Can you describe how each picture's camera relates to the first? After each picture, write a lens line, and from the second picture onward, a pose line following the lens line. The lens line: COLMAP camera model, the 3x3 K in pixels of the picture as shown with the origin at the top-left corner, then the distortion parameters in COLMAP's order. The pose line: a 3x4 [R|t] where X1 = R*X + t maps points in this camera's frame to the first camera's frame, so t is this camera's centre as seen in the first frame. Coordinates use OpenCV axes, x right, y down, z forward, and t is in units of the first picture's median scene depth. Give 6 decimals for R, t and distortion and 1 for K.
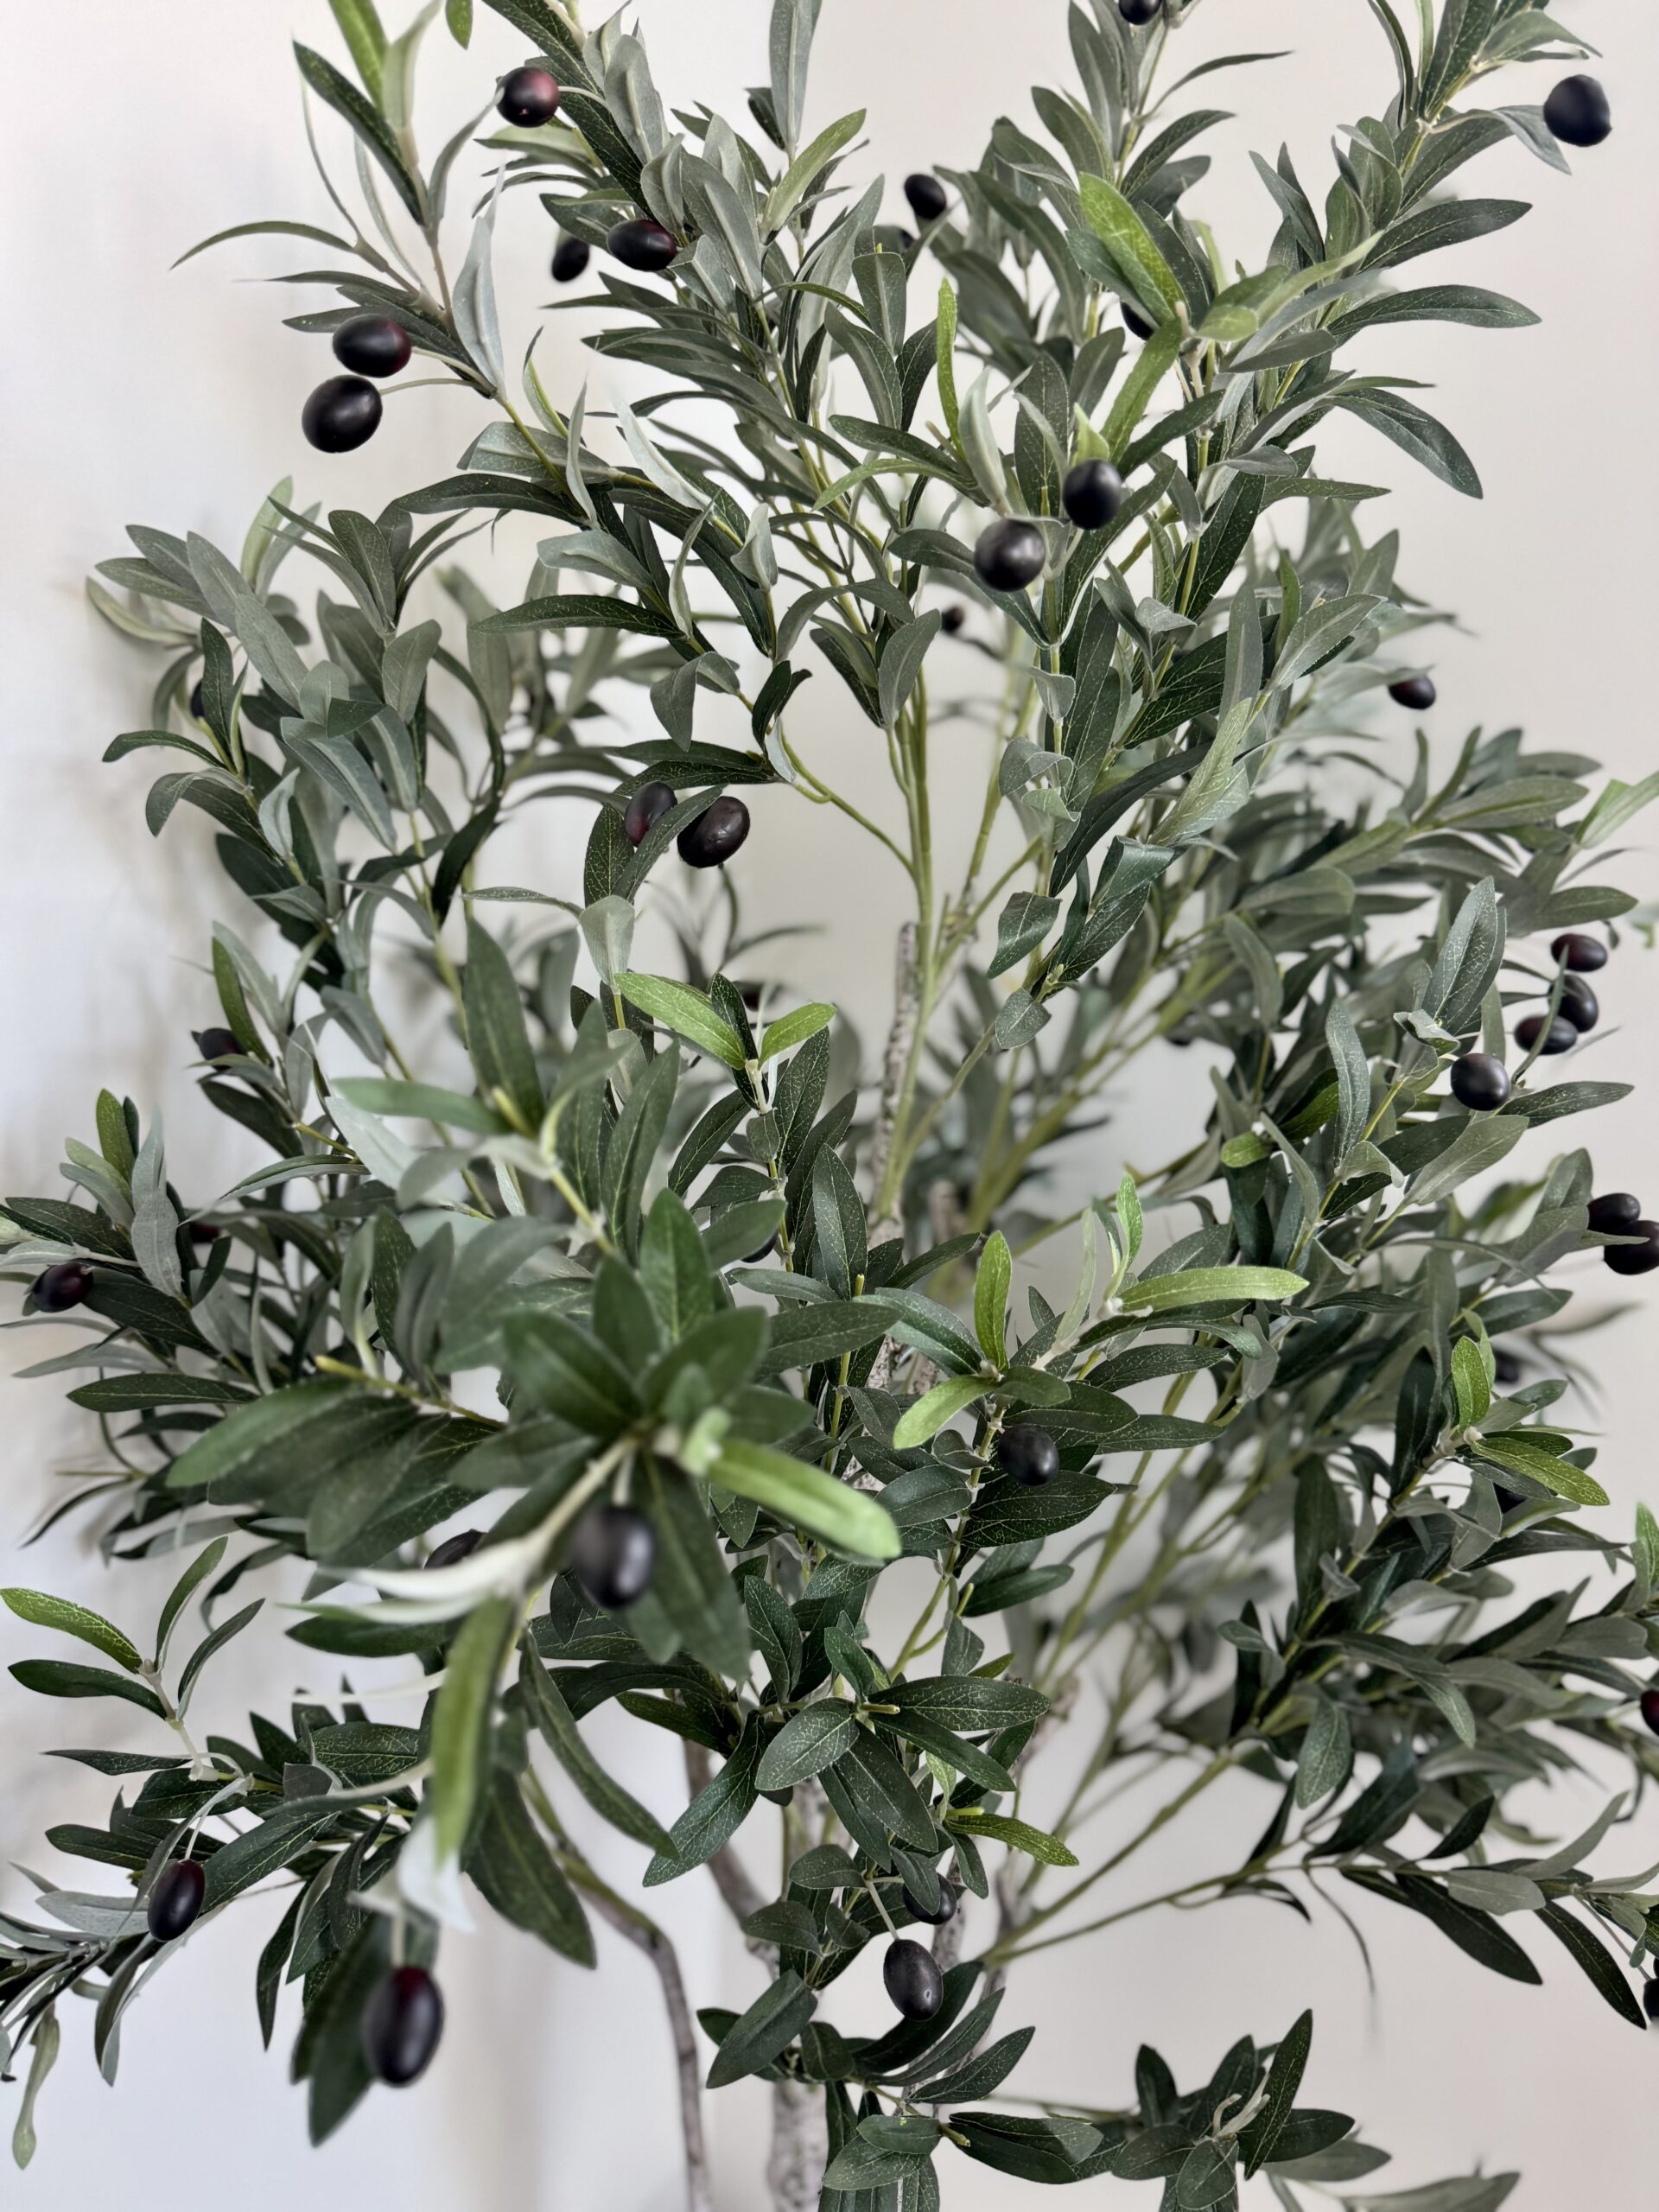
lens RADIAL K [[1547.0, 0, 828.2], [0, 1547.0, 1098.3], [0, 0, 1]] dist [0.006542, -0.004393]
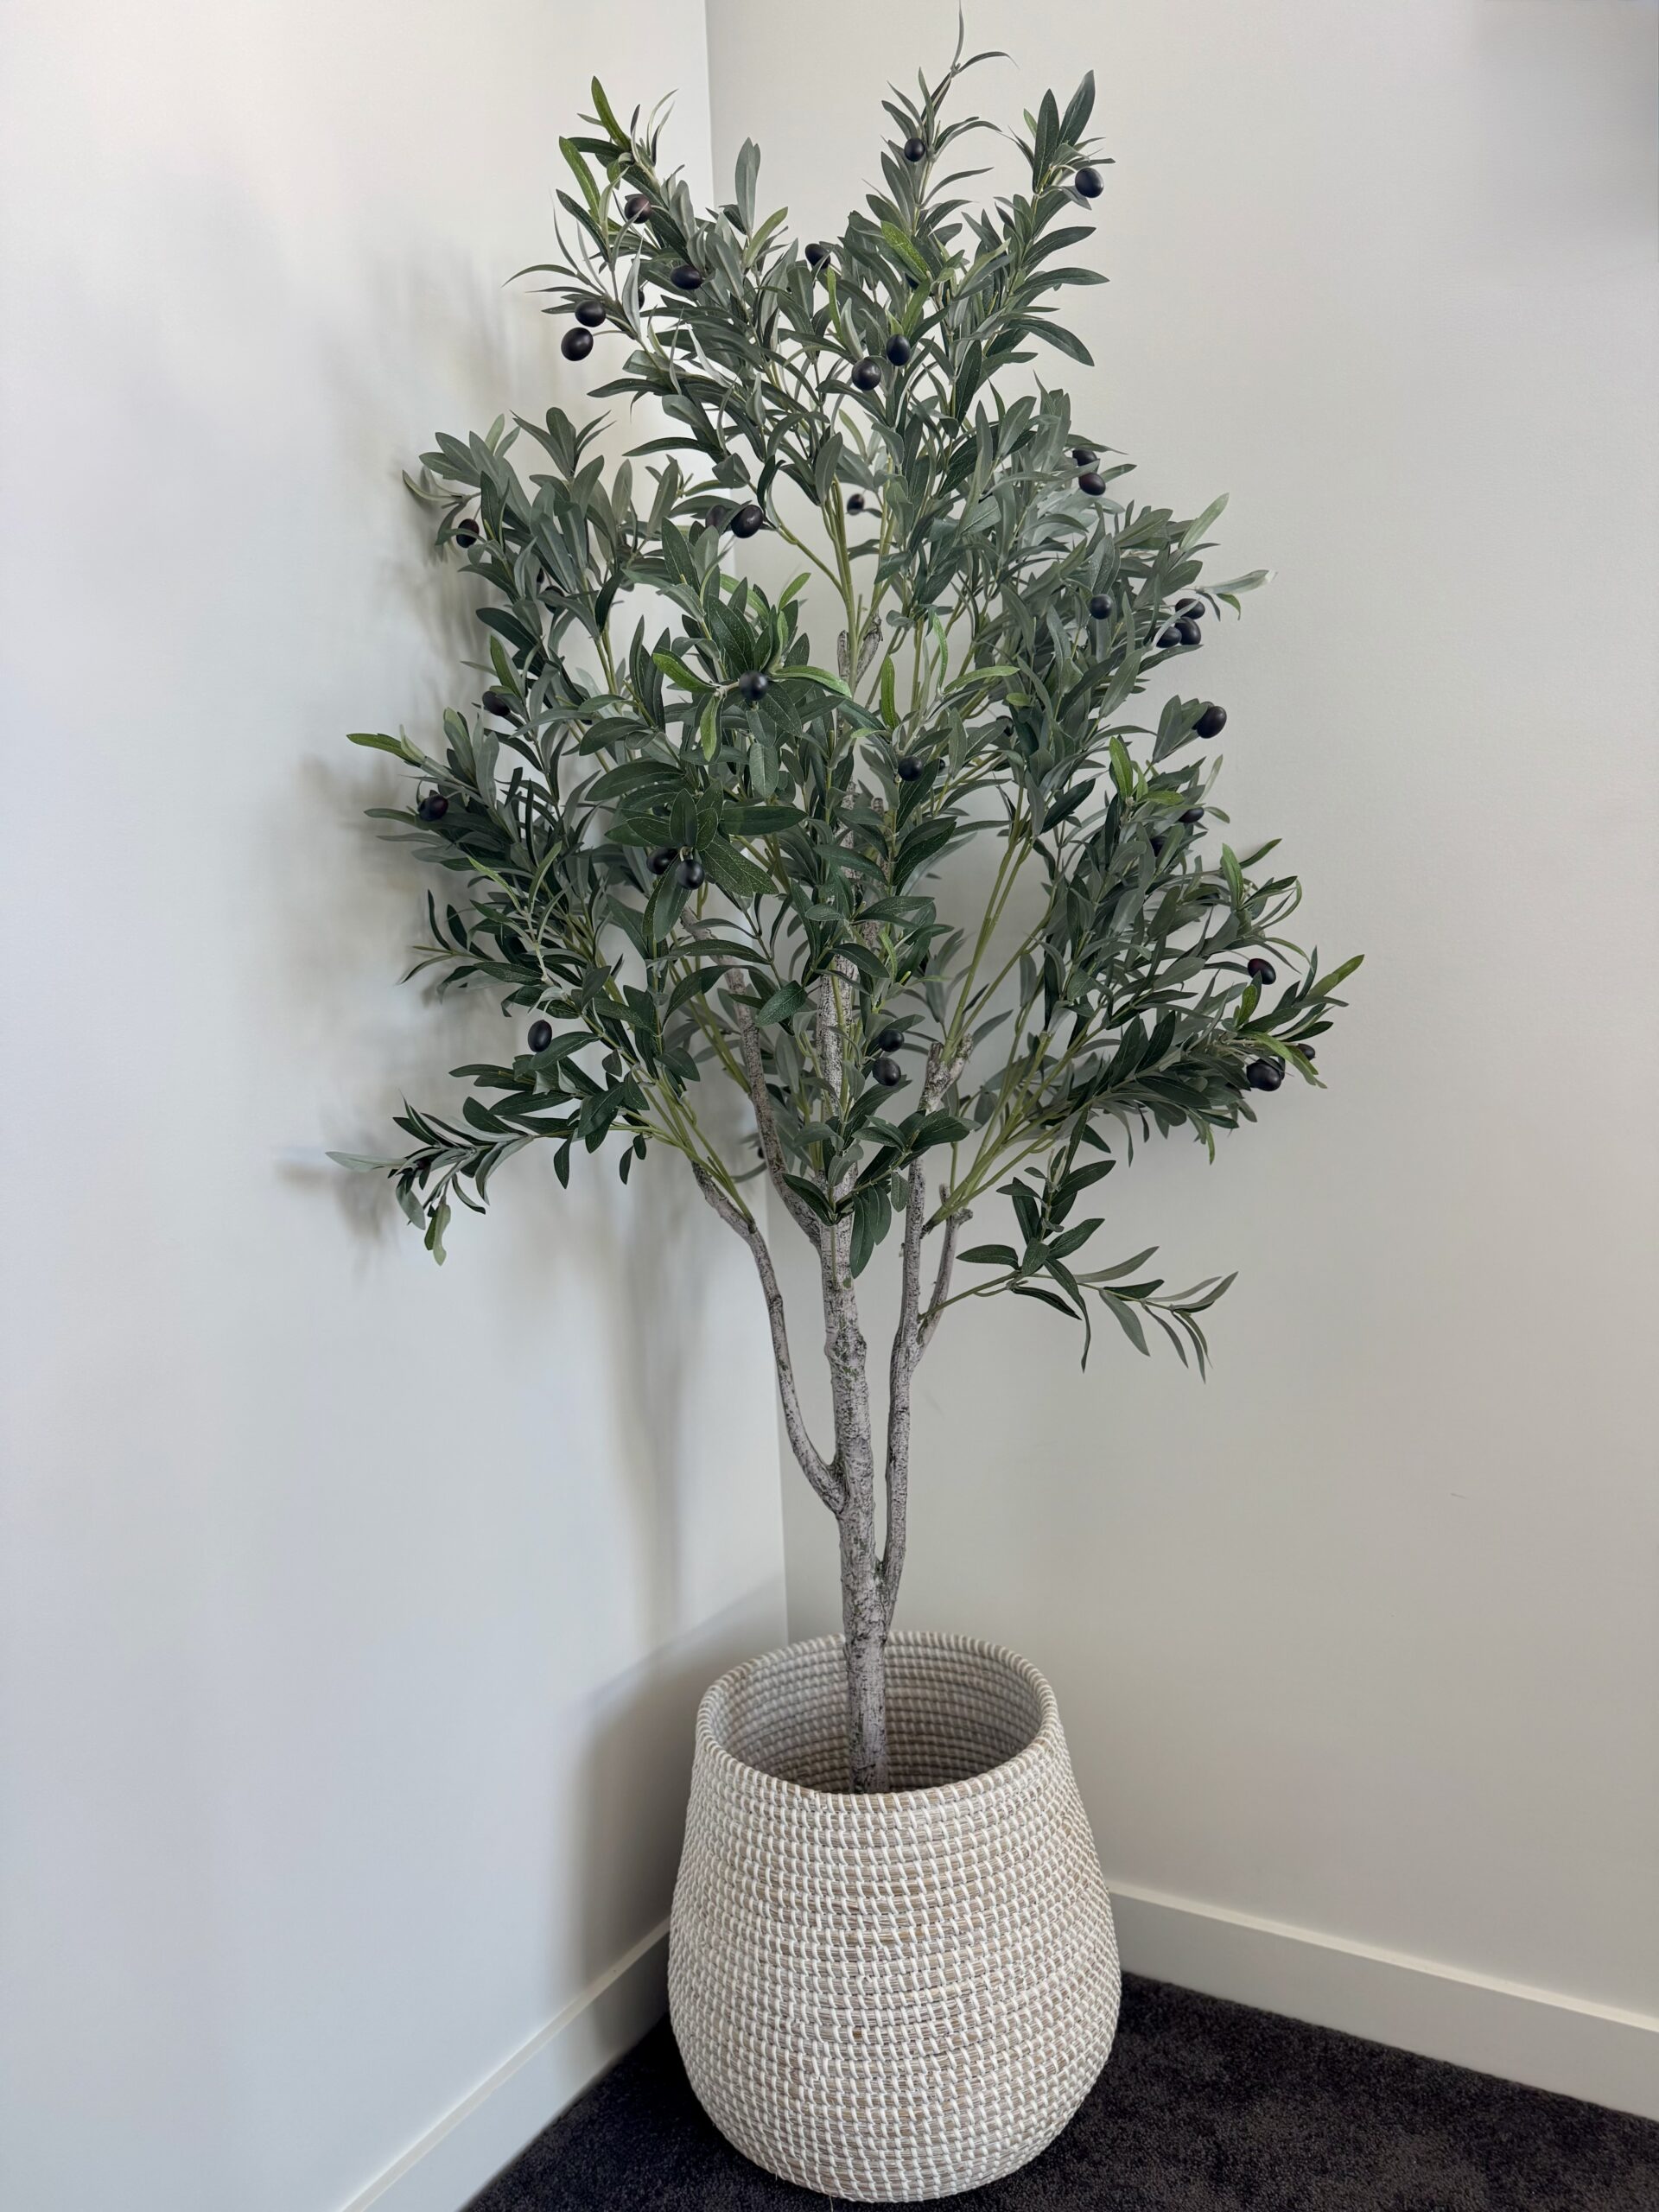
lens RADIAL K [[1547.0, 0, 831.1], [0, 1547.0, 1113.3], [0, 0, 1]] dist [0.006542, -0.004393]
pose [[0.995927, -0.085769, 0.027787, -0.076737], [0.087345, 0.994273, -0.061586, 0.697545], [-0.022346, 0.063762, 0.997715, -0.993633]]
